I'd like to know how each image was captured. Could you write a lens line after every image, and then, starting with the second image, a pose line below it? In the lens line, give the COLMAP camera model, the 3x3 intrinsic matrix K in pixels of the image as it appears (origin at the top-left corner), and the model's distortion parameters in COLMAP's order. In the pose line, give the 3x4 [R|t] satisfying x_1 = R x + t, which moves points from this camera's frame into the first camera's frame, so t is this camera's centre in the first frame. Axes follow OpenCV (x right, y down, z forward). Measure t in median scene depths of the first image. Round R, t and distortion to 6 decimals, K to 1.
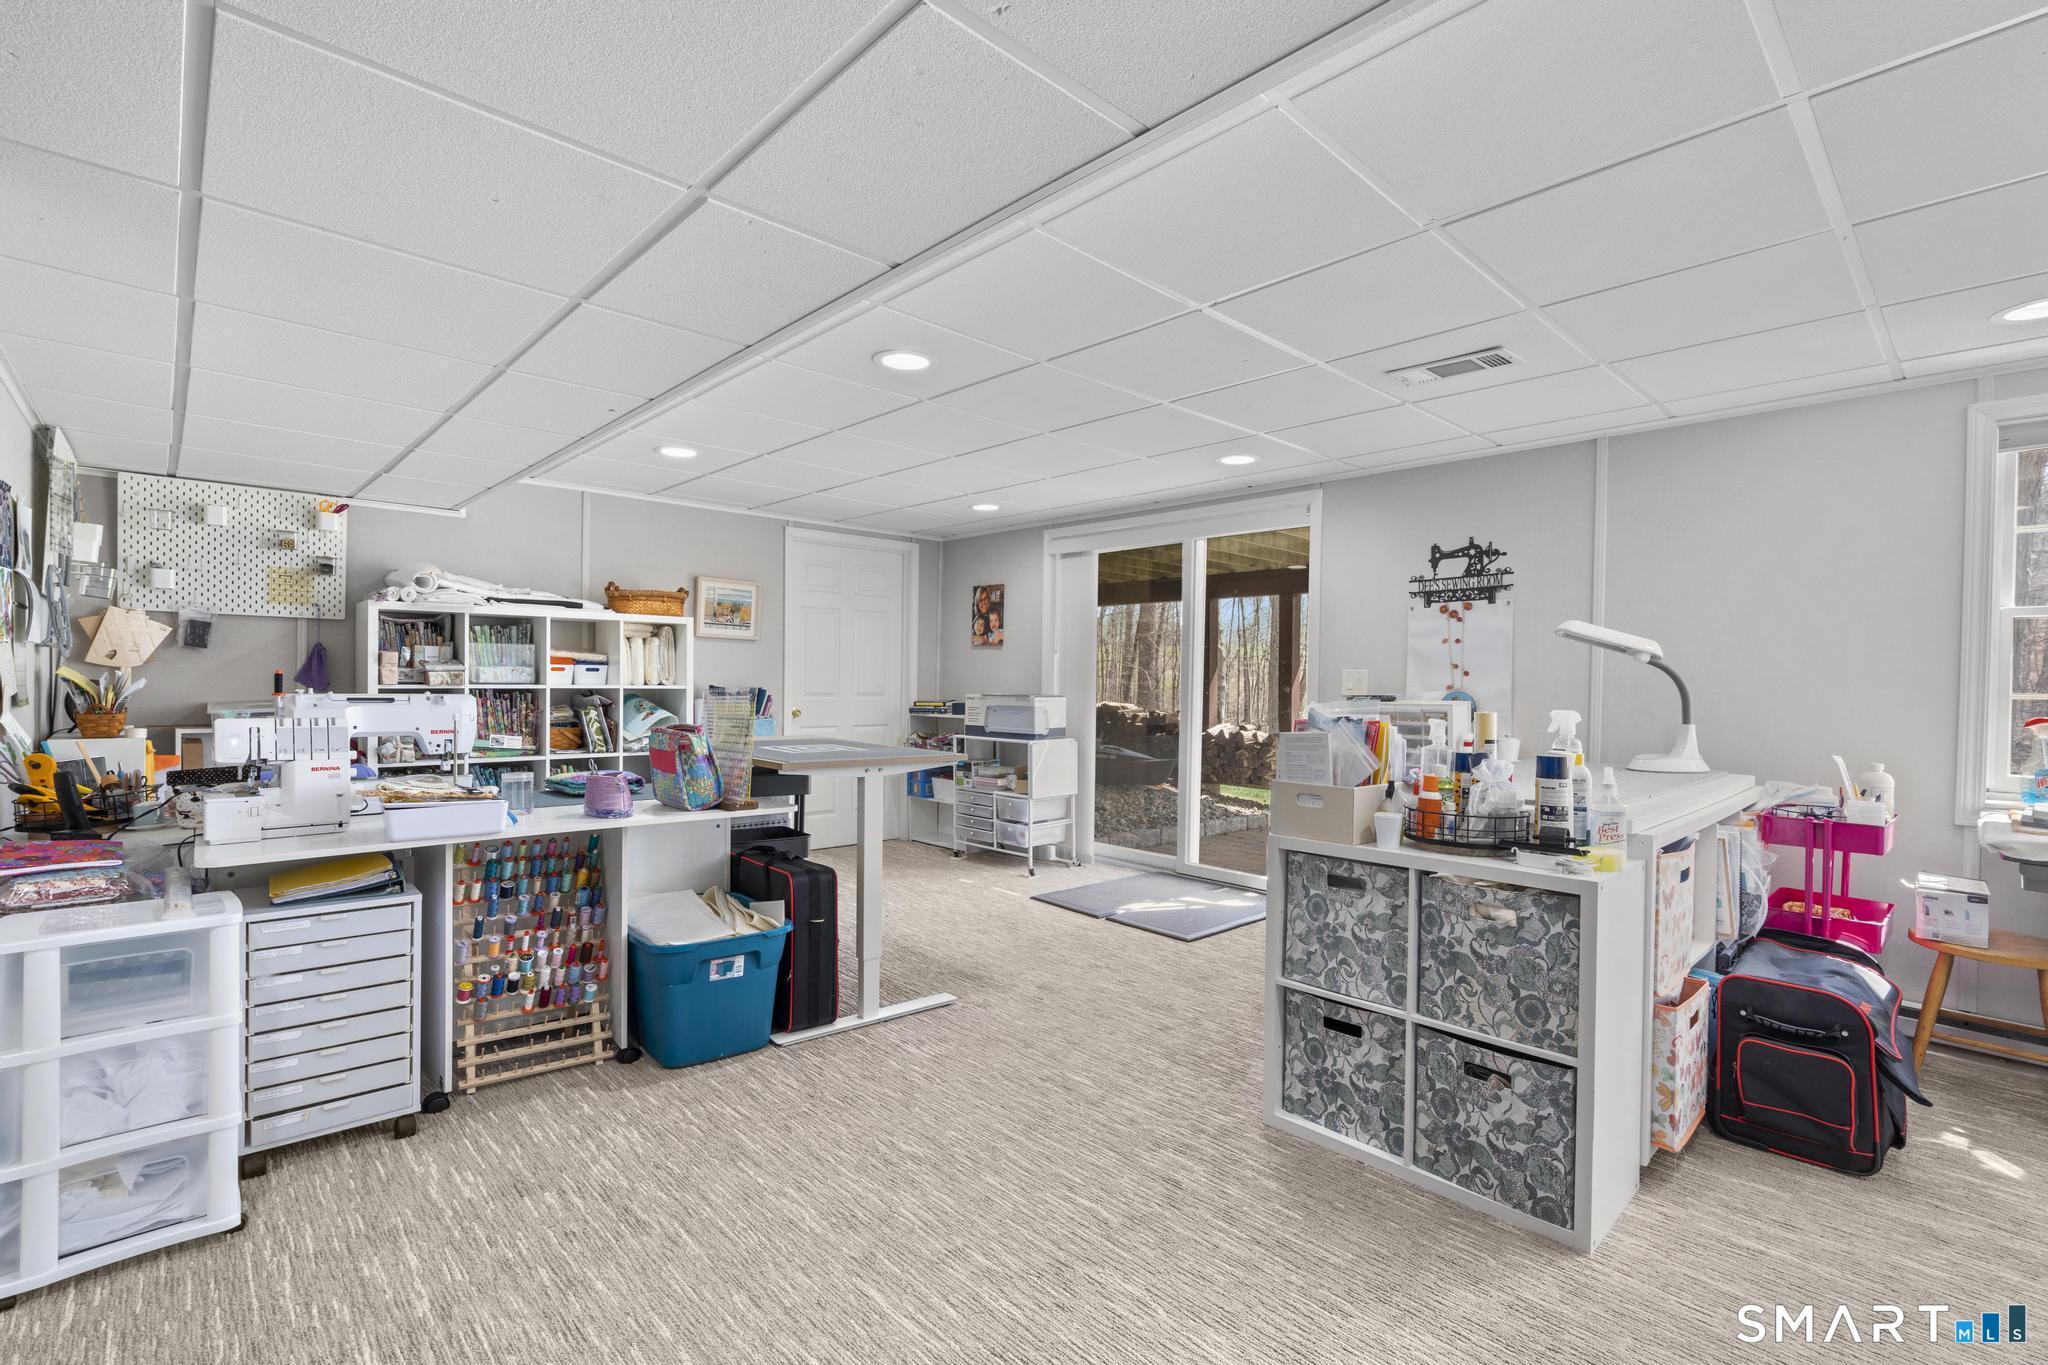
lens RADIAL K [[927.6, 0, 1023.4], [0, 927.6, 683.9], [0, 0, 1]] dist [-0.000748, -0.000246]
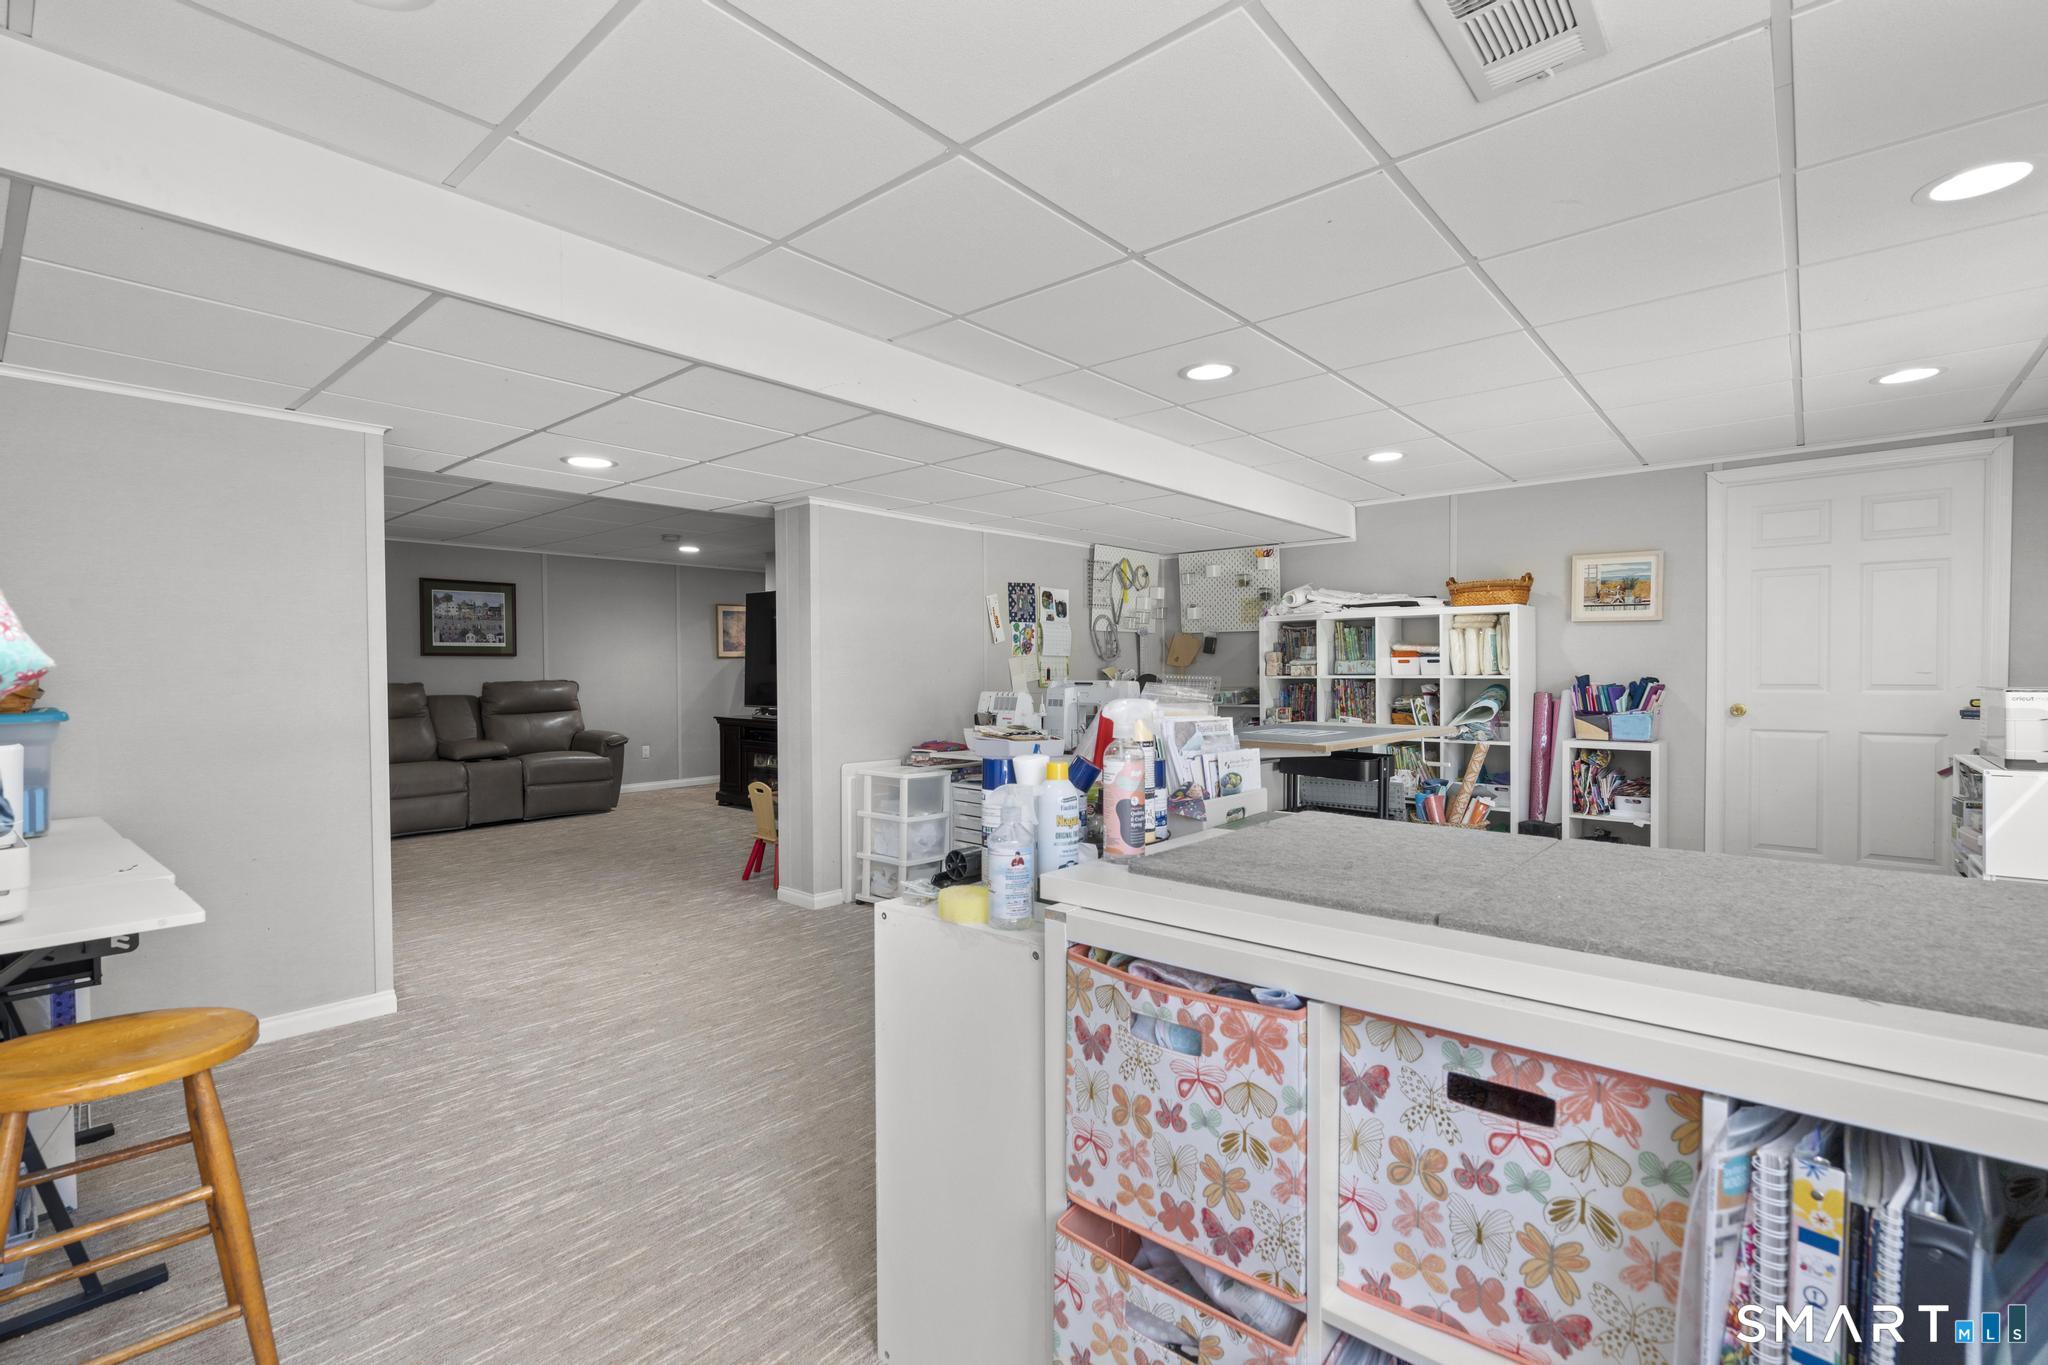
lens RADIAL K [[927.6, 0, 1022.5], [0, 927.6, 685.8], [0, 0, 1]] dist [-0.000748, -0.000246]
pose [[0.109266, 0.001368, -0.994012, 0.564655], [0.001433, 0.999998, 0.001534, 0.011679], [0.994011, -0.001592, 0.109264, 0.403367]]
